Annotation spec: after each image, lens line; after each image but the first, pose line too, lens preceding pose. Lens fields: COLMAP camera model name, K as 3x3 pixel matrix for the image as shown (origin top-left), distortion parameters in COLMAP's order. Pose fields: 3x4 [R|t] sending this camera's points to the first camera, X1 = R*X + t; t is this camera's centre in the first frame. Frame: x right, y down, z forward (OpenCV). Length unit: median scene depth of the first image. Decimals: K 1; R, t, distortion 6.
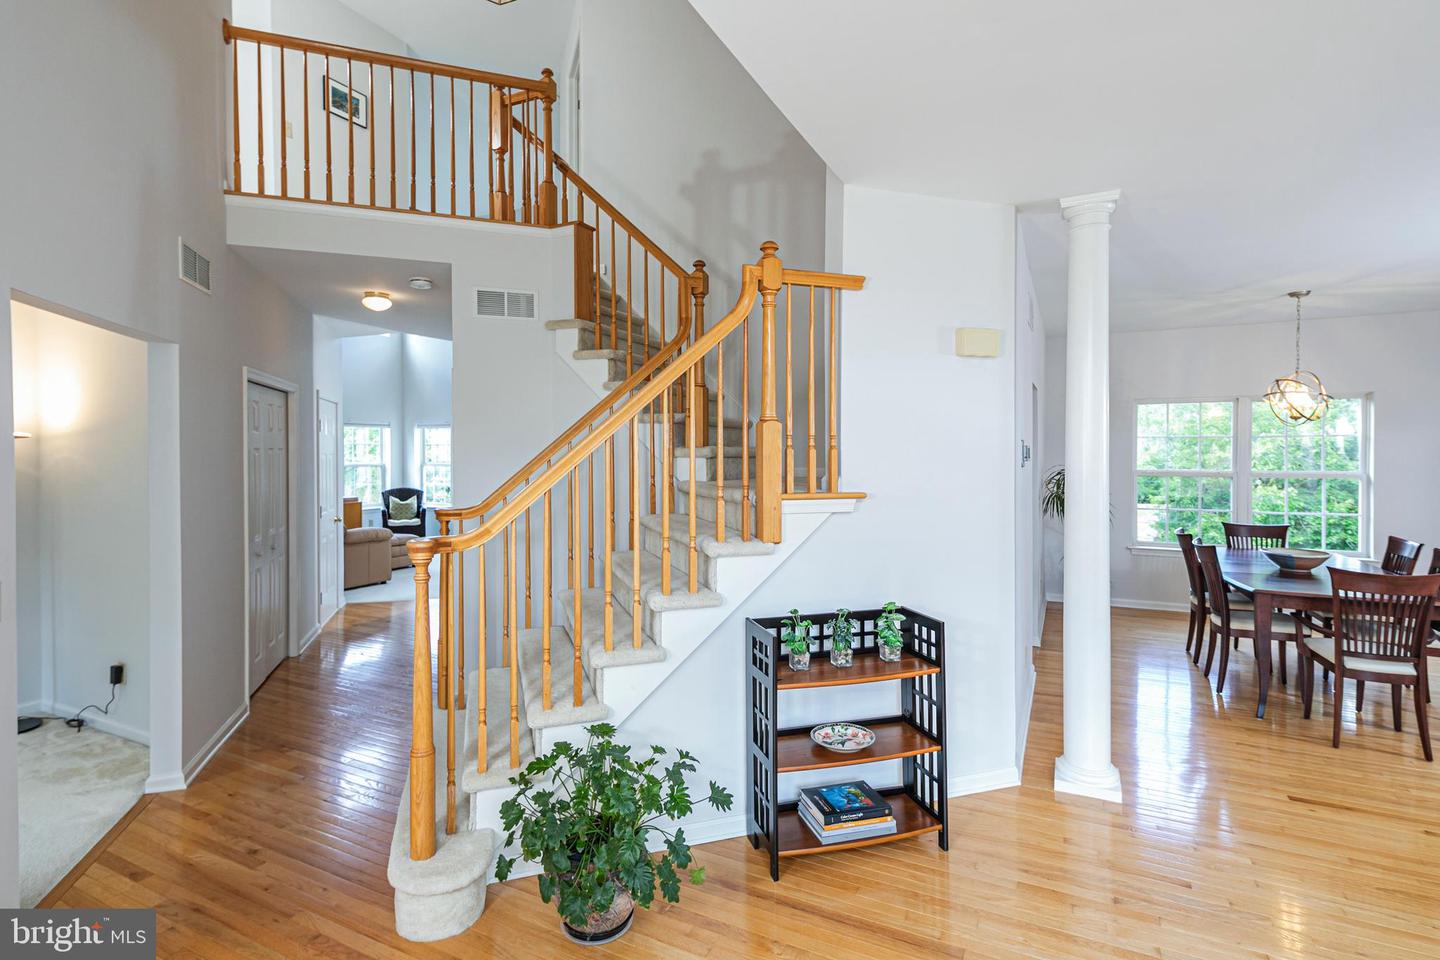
lens RADIAL K [[702.1, 0, 698.4], [0, 702.1, 461.0], [0, 0, 1]] dist [0.019873, -0.000807]
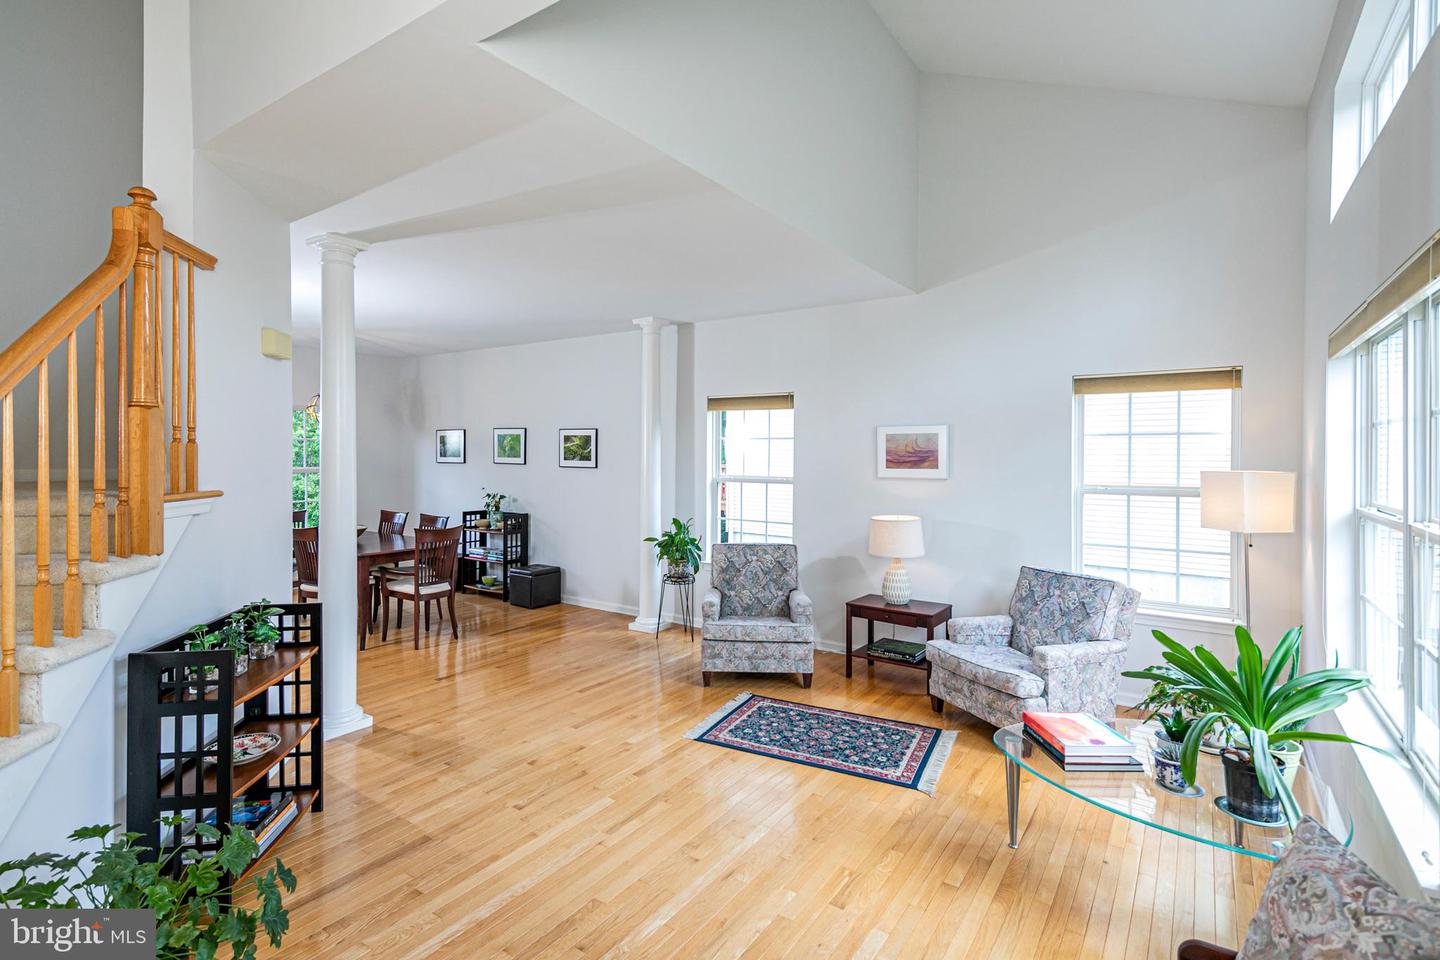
lens RADIAL K [[702.1, 0, 698.4], [0, 702.1, 461.0], [0, 0, 1]] dist [0.019873, -0.000807]
pose [[0.160993, -0.004349, 0.986946, -0.477555], [0.004559, 0.999983, 0.003662, 0.003725], [-0.986945, 0.003910, 0.161010, 0.179835]]
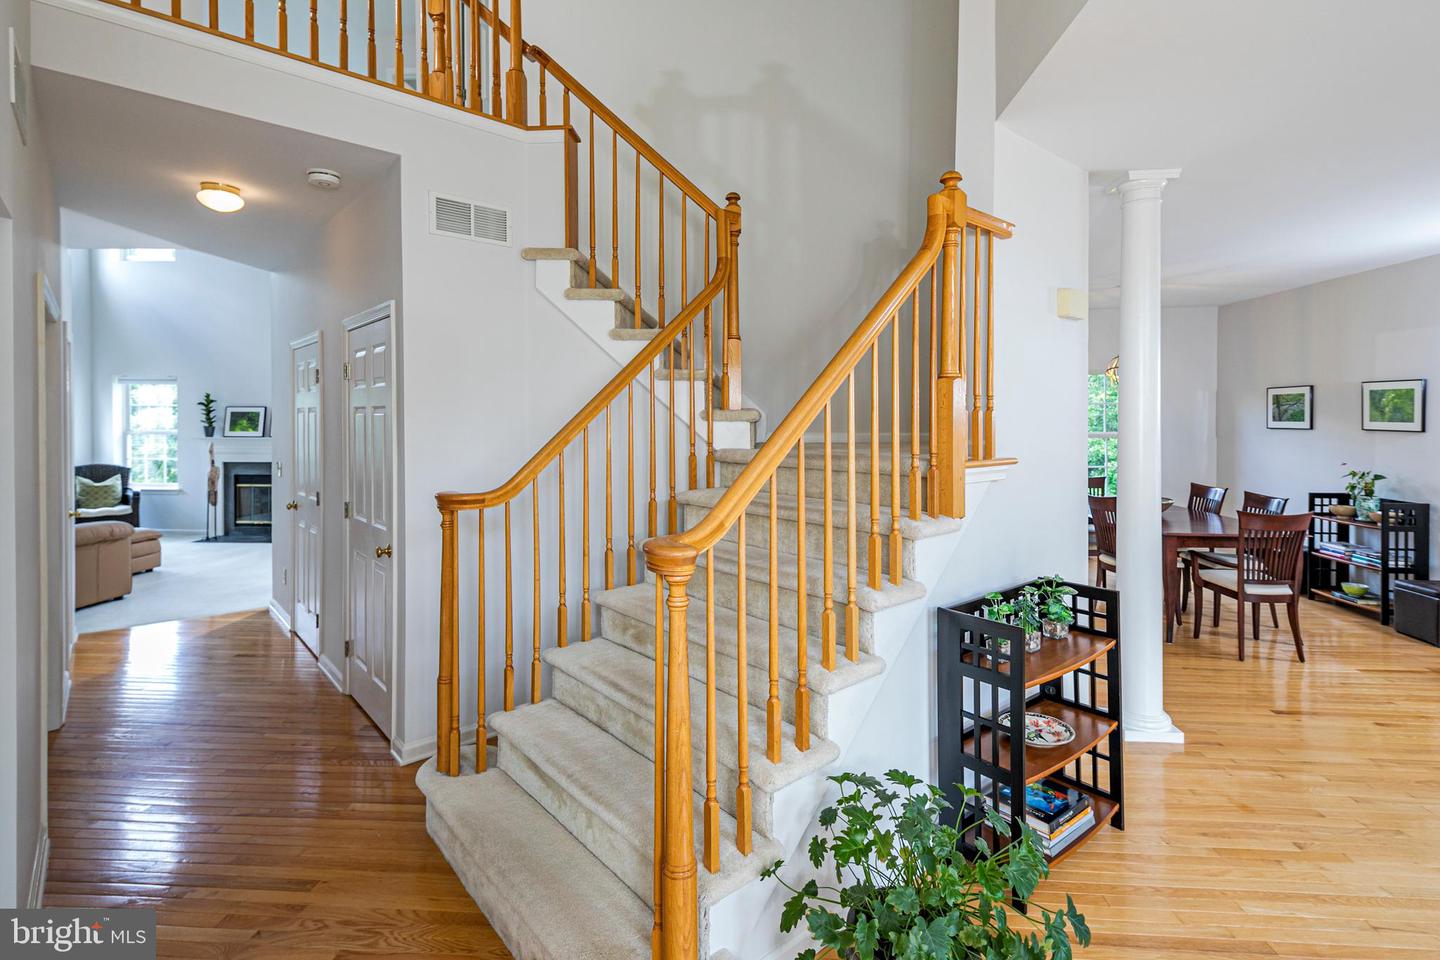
lens RADIAL K [[698.9, 0, 719.5], [0, 698.9, 422.5], [0, 0, 1]] dist [0.015664, -0.001044]
pose [[0.922109, -0.001661, 0.386926, -0.388434], [0.003803, 0.999981, -0.004770, 0.001078], [-0.386911, 0.005870, 0.922099, 0.242758]]
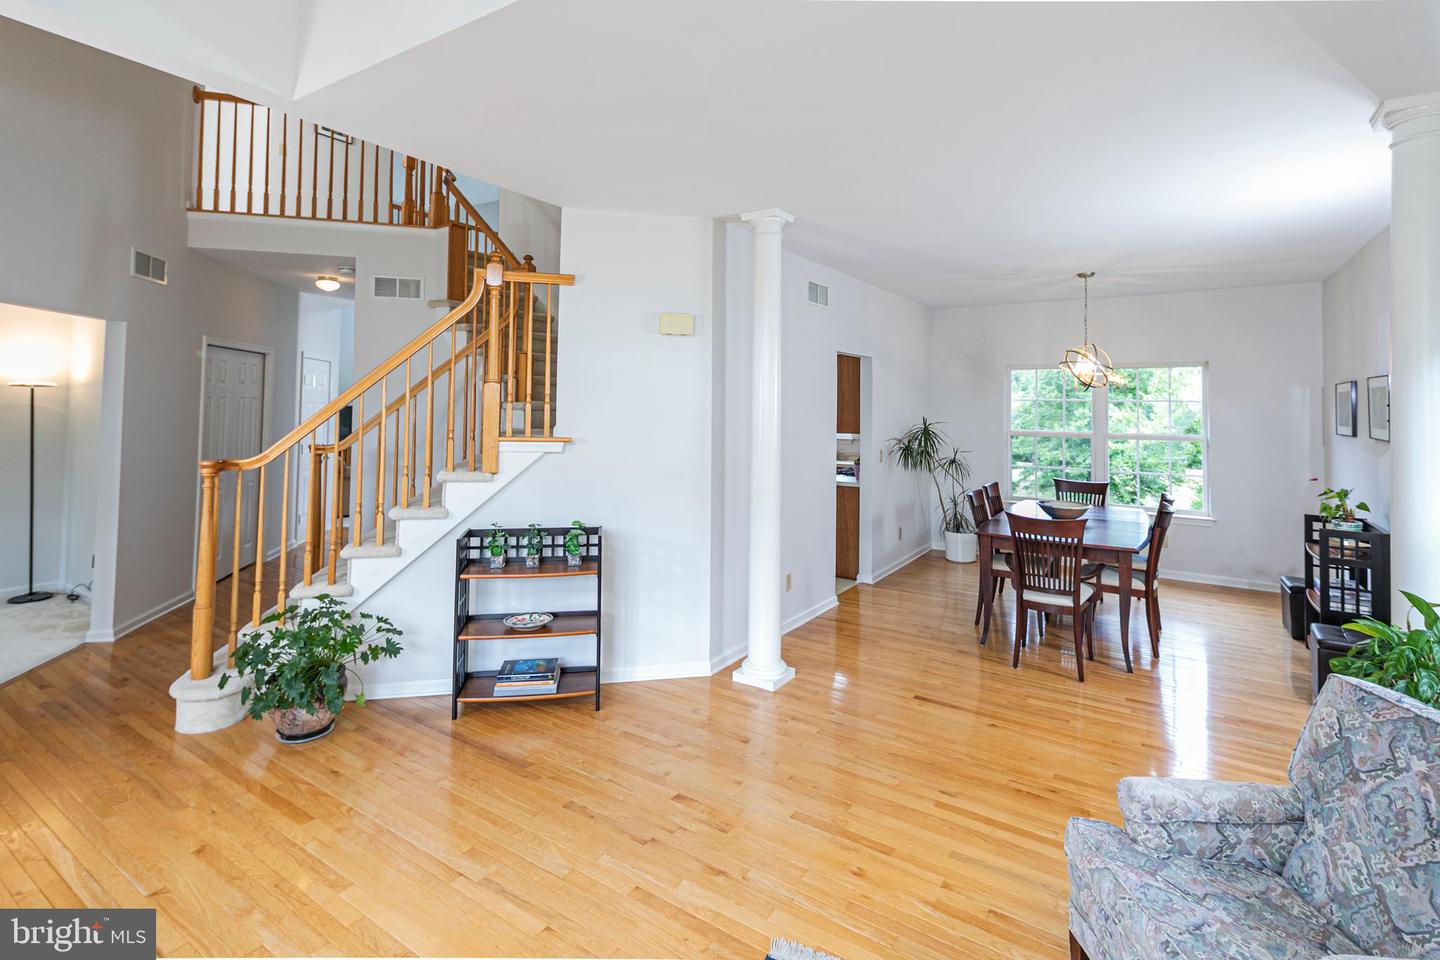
lens RADIAL K [[681.8, 0, 695.8], [0, 681.8, 390.4], [0, 0, 1]] dist [0.010409, 0.000494]
pose [[0.992668, 0.014266, -0.120029, 0.503890], [-0.018472, 0.999251, -0.033997, -0.005591], [0.119454, 0.035965, 0.992188, -0.194621]]
